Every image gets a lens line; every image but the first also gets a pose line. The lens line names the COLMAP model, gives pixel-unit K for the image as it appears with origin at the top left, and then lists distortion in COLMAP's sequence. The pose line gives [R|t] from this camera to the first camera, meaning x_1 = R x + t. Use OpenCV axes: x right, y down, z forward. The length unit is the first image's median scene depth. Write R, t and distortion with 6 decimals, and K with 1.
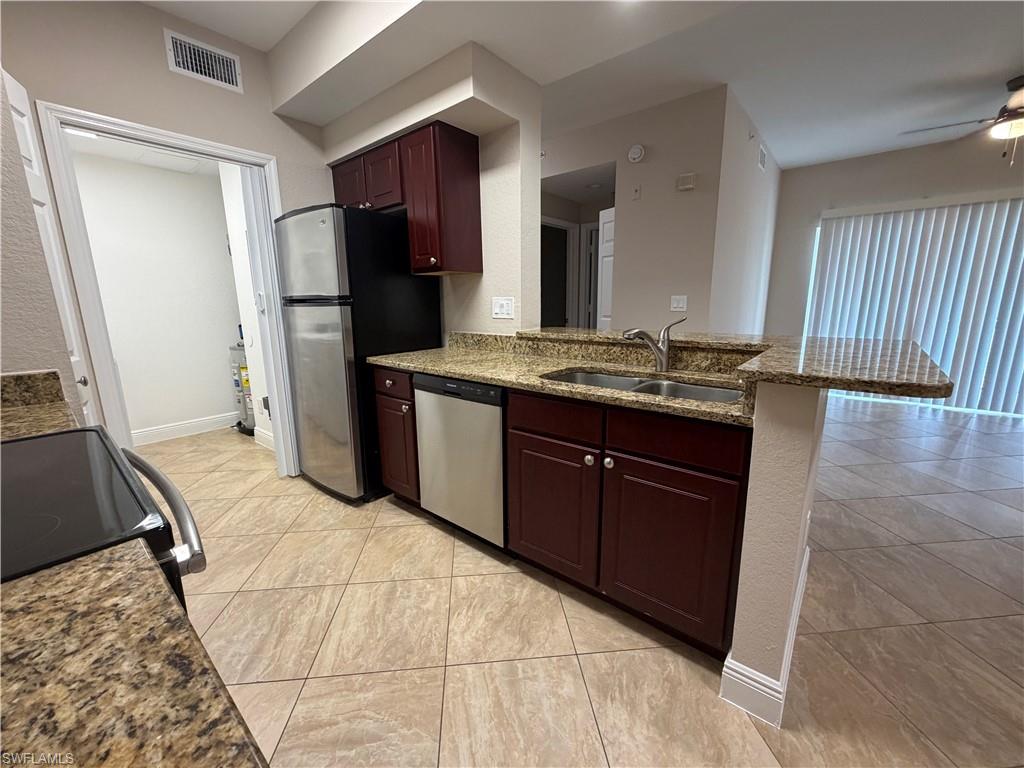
lens RADIAL K [[407.5, 0, 510.1], [0, 407.5, 386.9], [0, 0, 1]] dist [-0.003474, 0.000774]
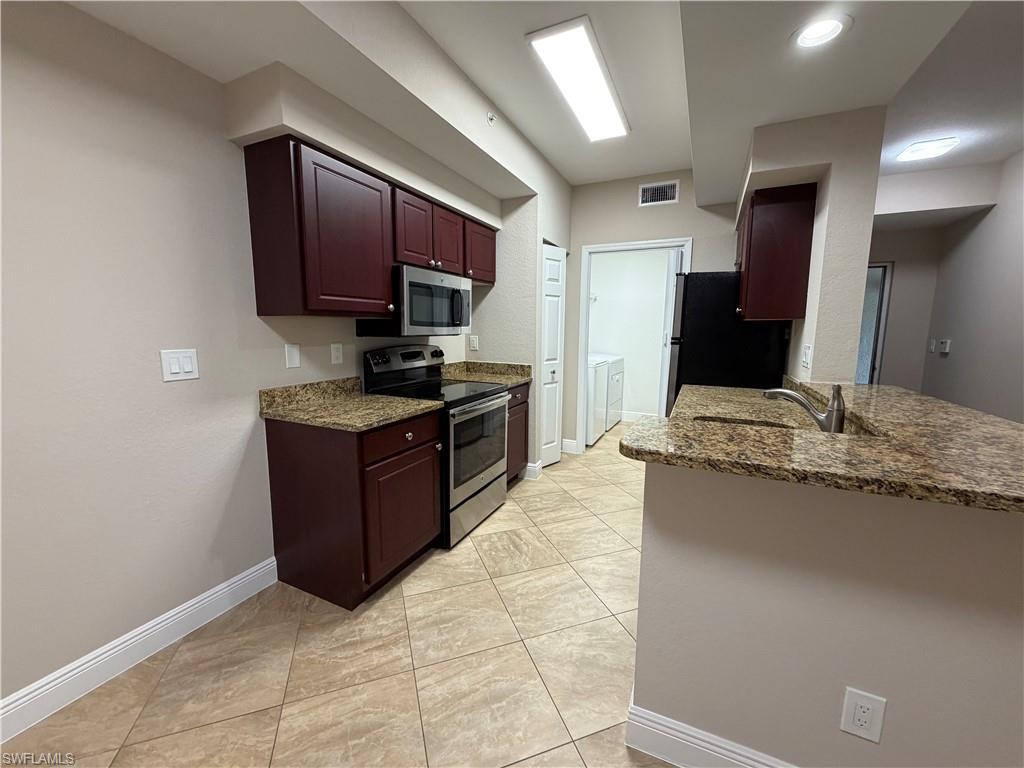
lens RADIAL K [[407.5, 0, 508.1], [0, 407.5, 387.4], [0, 0, 1]] dist [-0.003474, 0.000774]
pose [[0.246731, 0.156506, -0.956363, 1.136091], [-0.208465, 0.972341, 0.105339, -0.123773], [0.946396, 0.173377, 0.272533, 0.166839]]
